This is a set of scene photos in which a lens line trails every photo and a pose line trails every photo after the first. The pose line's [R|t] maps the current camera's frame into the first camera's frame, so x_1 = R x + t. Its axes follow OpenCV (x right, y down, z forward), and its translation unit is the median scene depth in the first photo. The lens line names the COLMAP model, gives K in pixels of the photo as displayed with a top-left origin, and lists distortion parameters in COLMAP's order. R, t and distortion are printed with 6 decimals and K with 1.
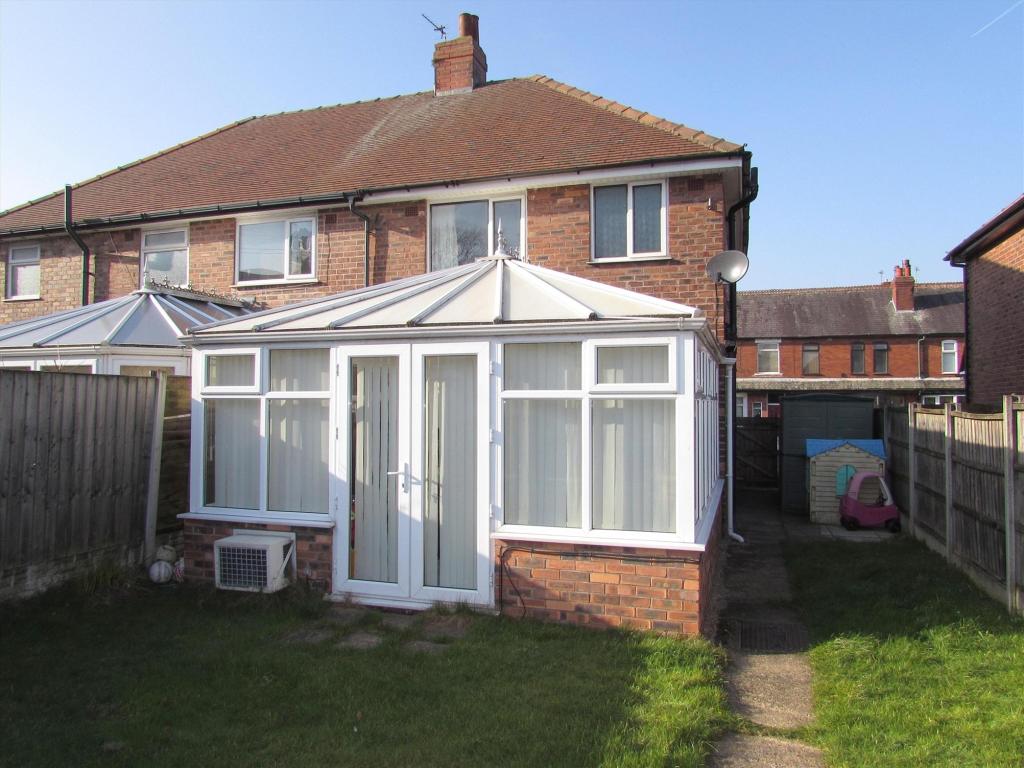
lens RADIAL K [[732.1, 0, 516.1], [0, 732.1, 380.6], [0, 0, 1]] dist [-0.013452, -0.003174]
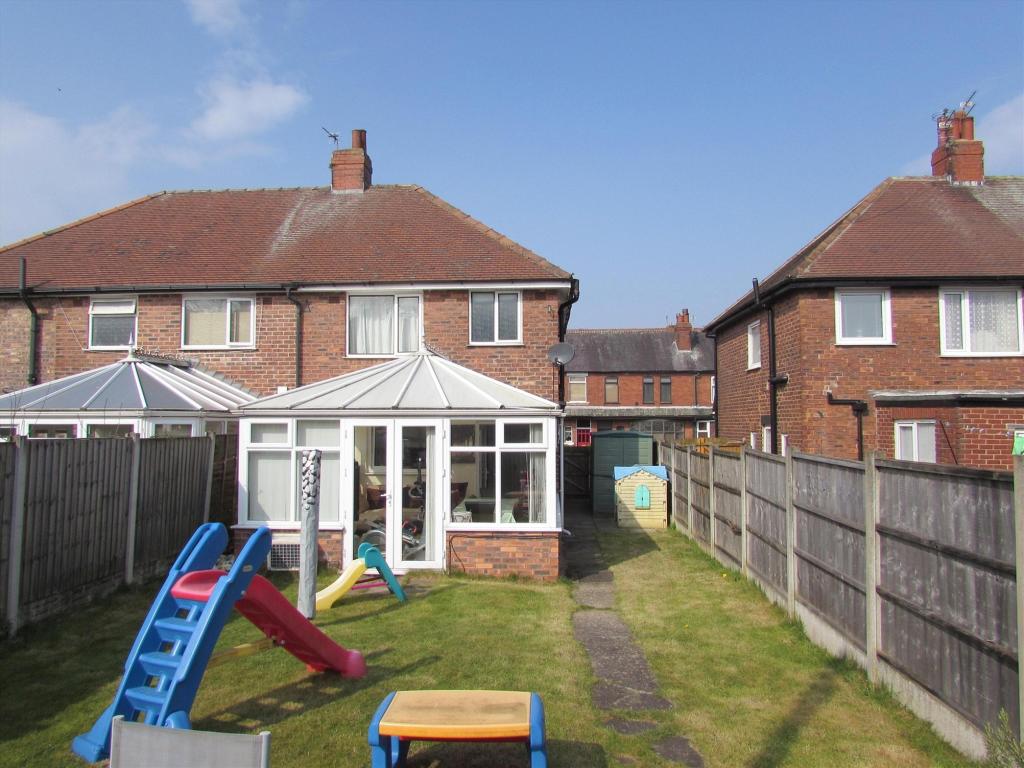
lens RADIAL K [[732.1, 0, 510.6], [0, 732.1, 381.4], [0, 0, 1]] dist [-0.013452, -0.003174]
pose [[0.969583, 0.010298, 0.244546, -0.165097], [-0.005009, 0.999740, -0.022240, -0.056299], [-0.244711, 0.020339, 0.969383, -0.400717]]
